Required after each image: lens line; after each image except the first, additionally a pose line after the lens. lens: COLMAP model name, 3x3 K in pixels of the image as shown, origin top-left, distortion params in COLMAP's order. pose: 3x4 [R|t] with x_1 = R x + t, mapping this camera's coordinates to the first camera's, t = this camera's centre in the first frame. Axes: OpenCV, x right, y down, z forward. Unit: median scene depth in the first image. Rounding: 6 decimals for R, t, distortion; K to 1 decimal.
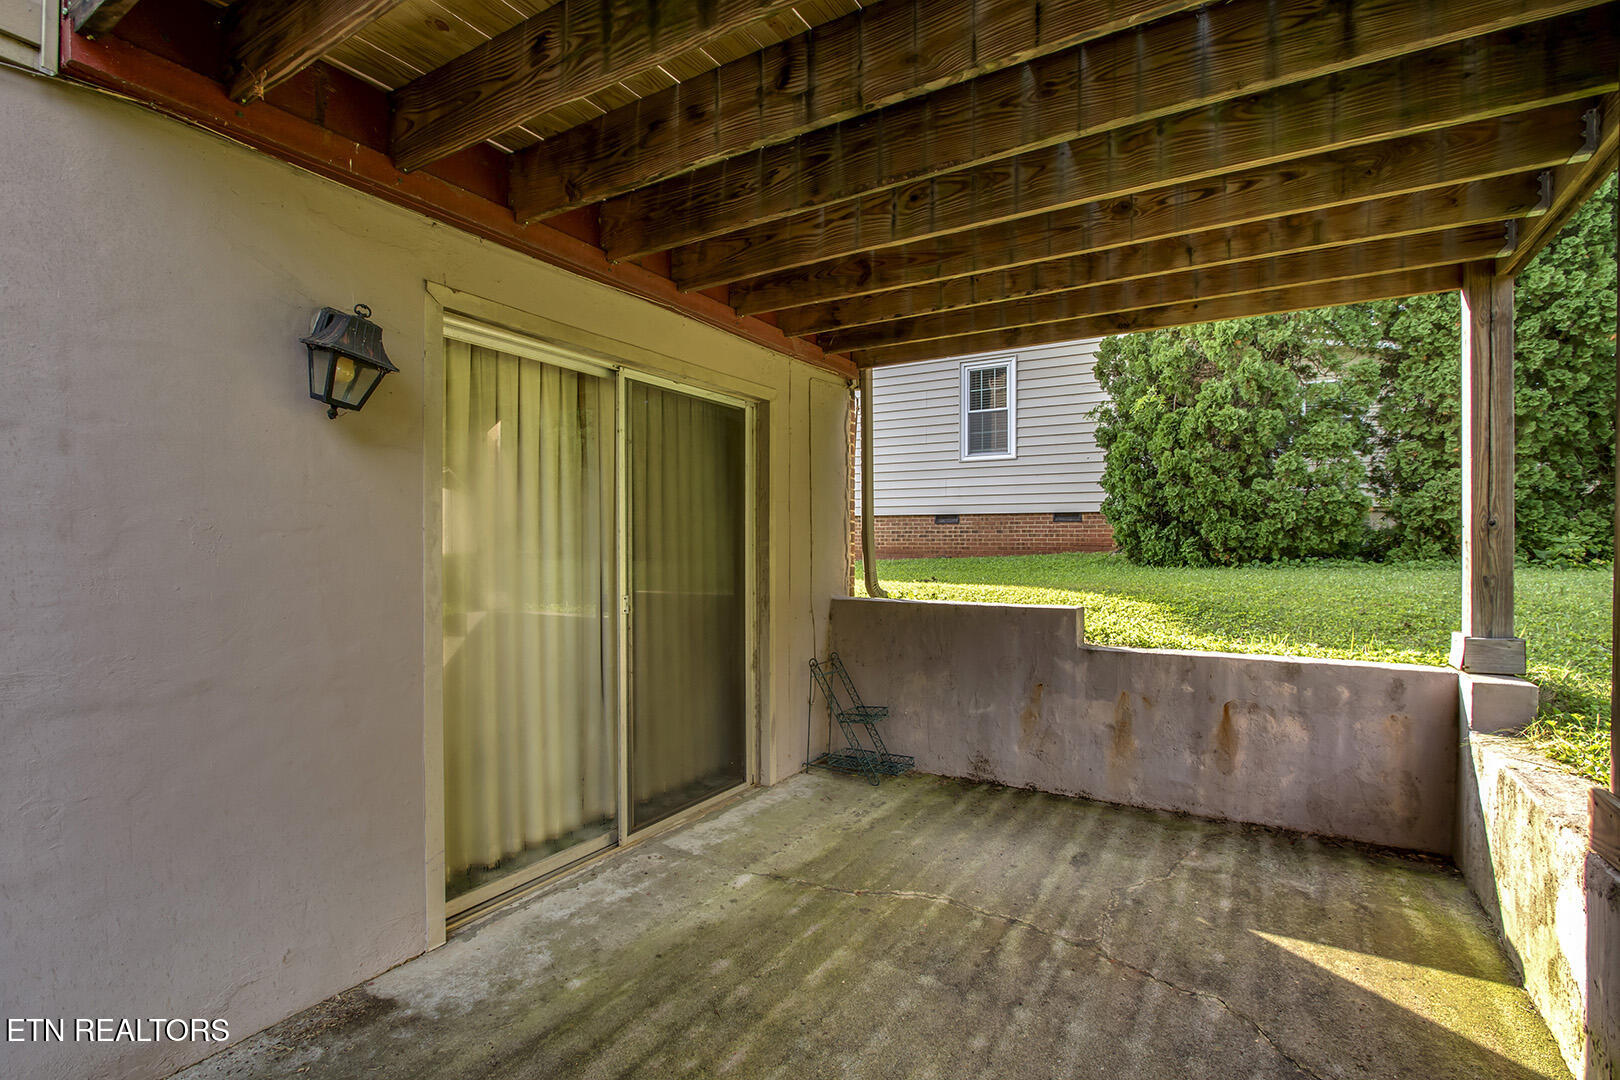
lens RADIAL K [[770.5, 0, 825.2], [0, 770.5, 545.0], [0, 0, 1]] dist [-0.008855, 0.002023]
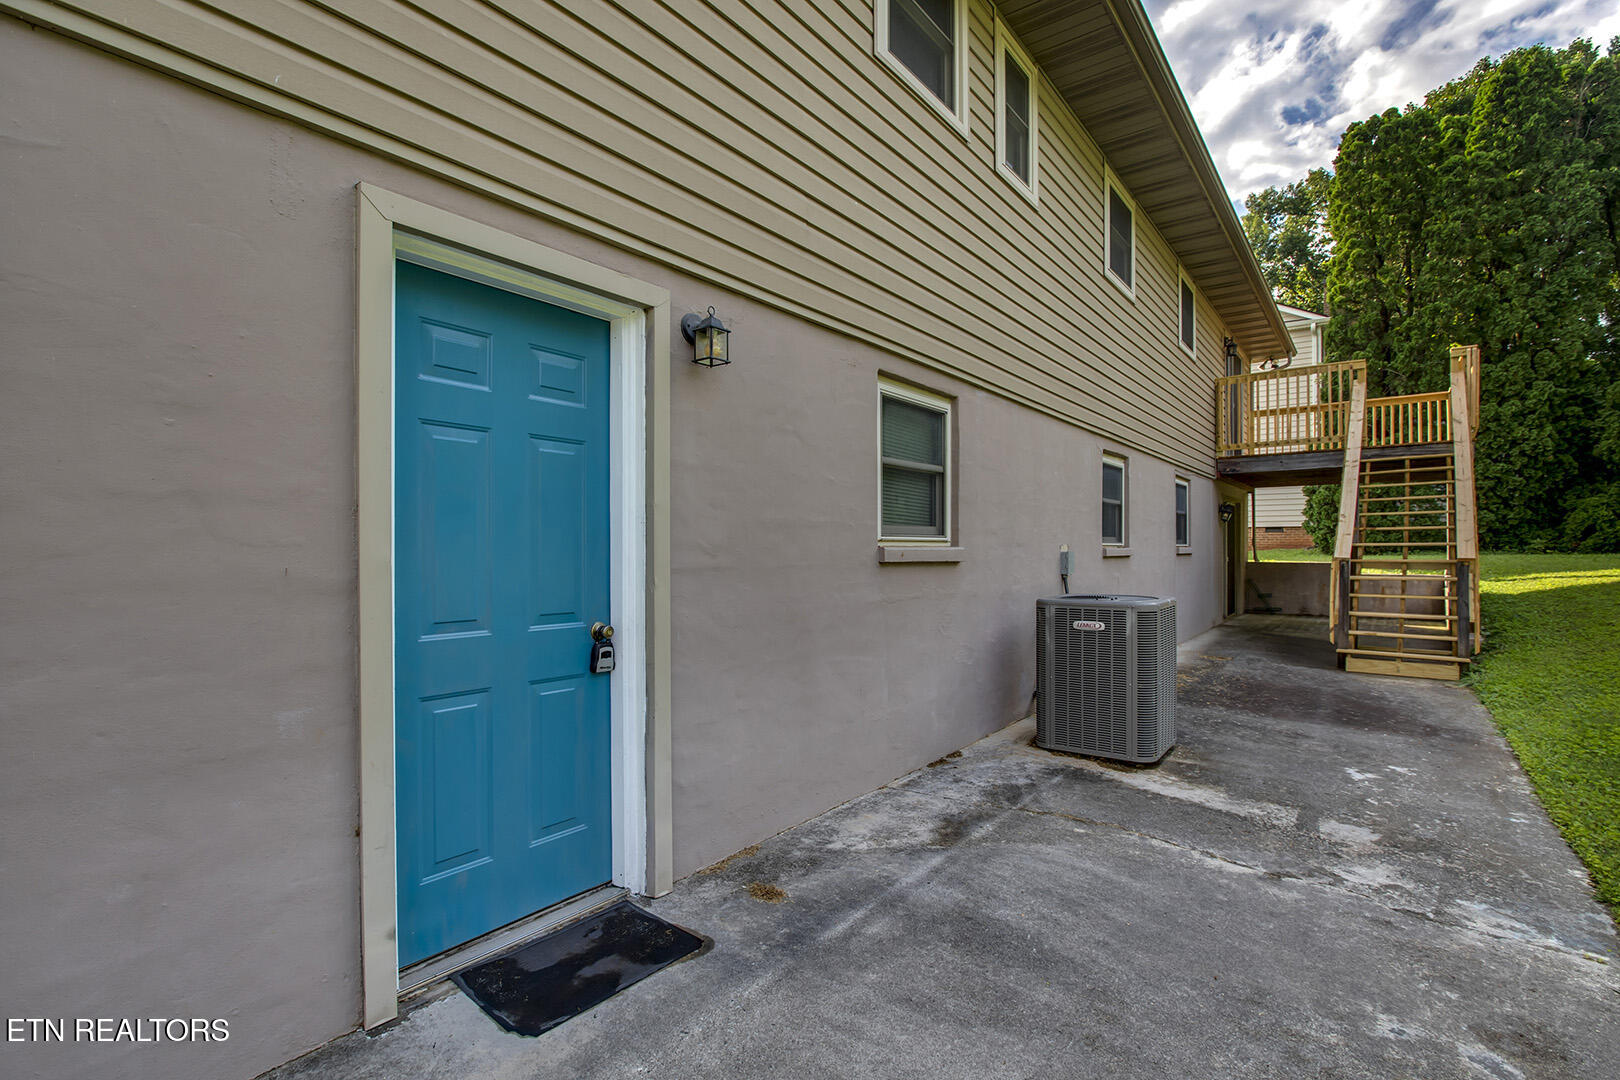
lens RADIAL K [[802.1, 0, 811.3], [0, 802.1, 548.7], [0, 0, 1]] dist [-0.018072, -0.000038]
pose [[0.991981, -0.002564, -0.126357, -0.919523], [0.002751, 0.999995, 0.001302, 0.003489], [0.126354, -0.001639, 0.991984, -1.690074]]
